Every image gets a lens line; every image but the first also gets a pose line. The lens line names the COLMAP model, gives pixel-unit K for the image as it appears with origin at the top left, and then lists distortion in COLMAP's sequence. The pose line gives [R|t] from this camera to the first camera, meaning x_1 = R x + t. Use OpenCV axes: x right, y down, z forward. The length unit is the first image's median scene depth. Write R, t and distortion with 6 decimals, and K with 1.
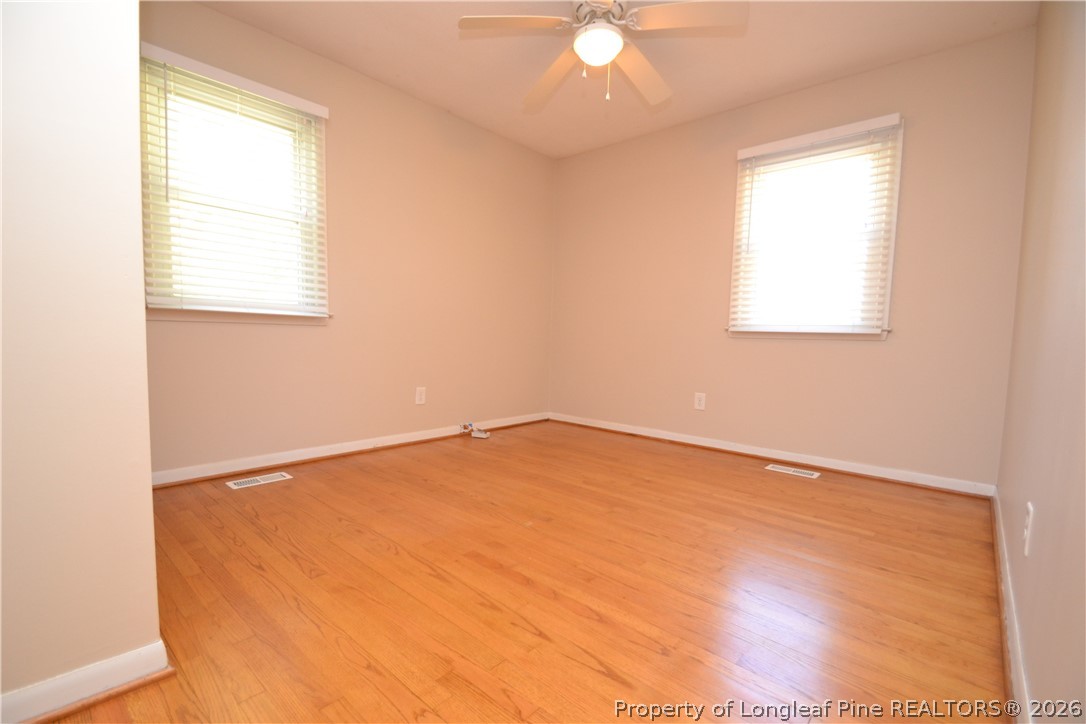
lens RADIAL K [[482.4, 0, 530.7], [0, 482.4, 375.4], [0, 0, 1]] dist [0.012670, -0.016997]
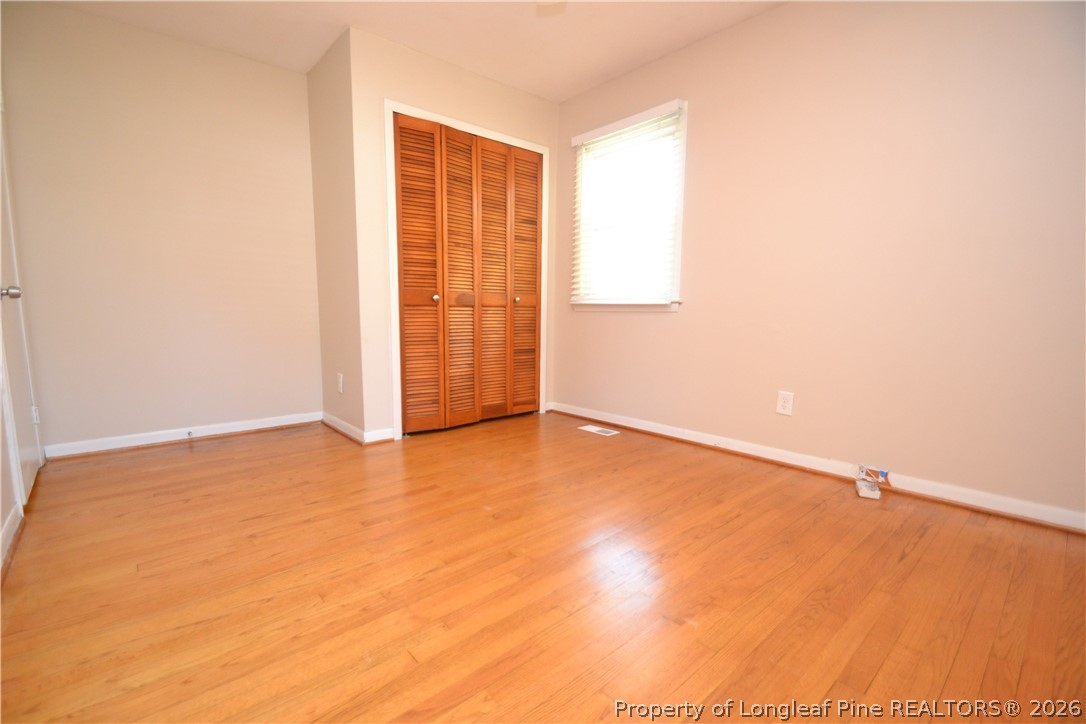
lens RADIAL K [[493.0, 0, 545.2], [0, 493.0, 382.5], [0, 0, 1]] dist [-0.007989, -0.000586]
pose [[-0.112742, 0.116440, -0.986778, 0.744906], [-0.093013, 0.987512, 0.127154, -0.068485], [0.989261, 0.106119, -0.100504, 0.931439]]
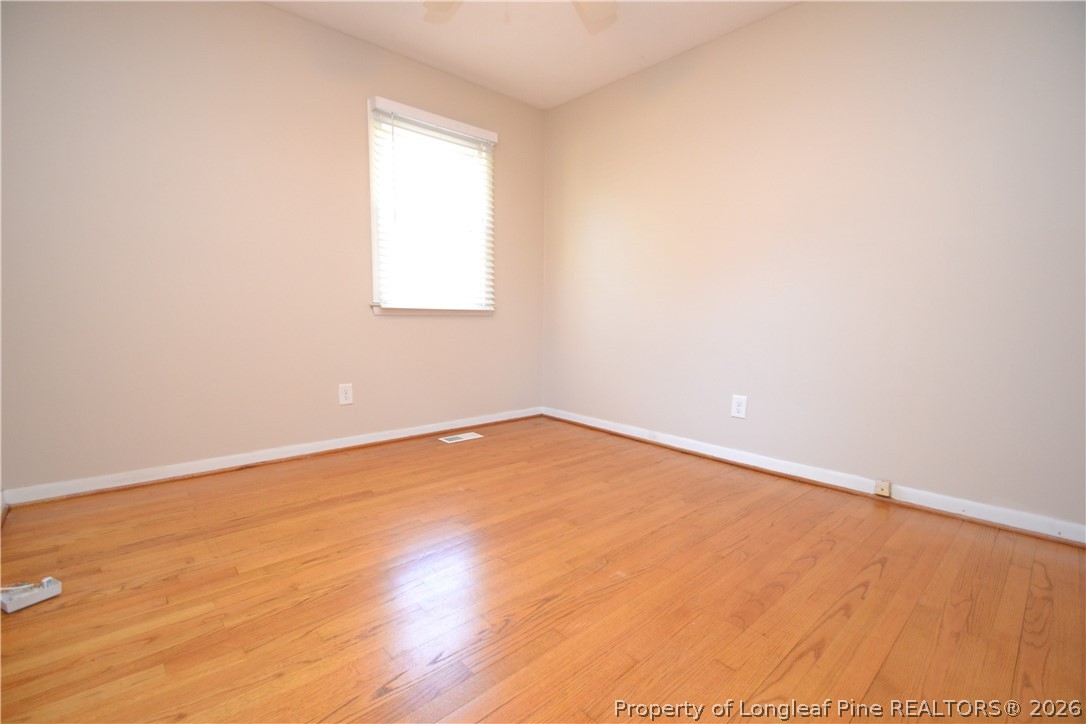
lens RADIAL K [[472.0, 0, 542.5], [0, 472.0, 376.3], [0, 0, 1]] dist [0.008862, -0.015857]
pose [[0.110021, -0.151077, 0.982380, -0.547802], [0.075007, 0.986824, 0.143360, -0.090992], [-0.991095, 0.057913, 0.119903, 0.794165]]
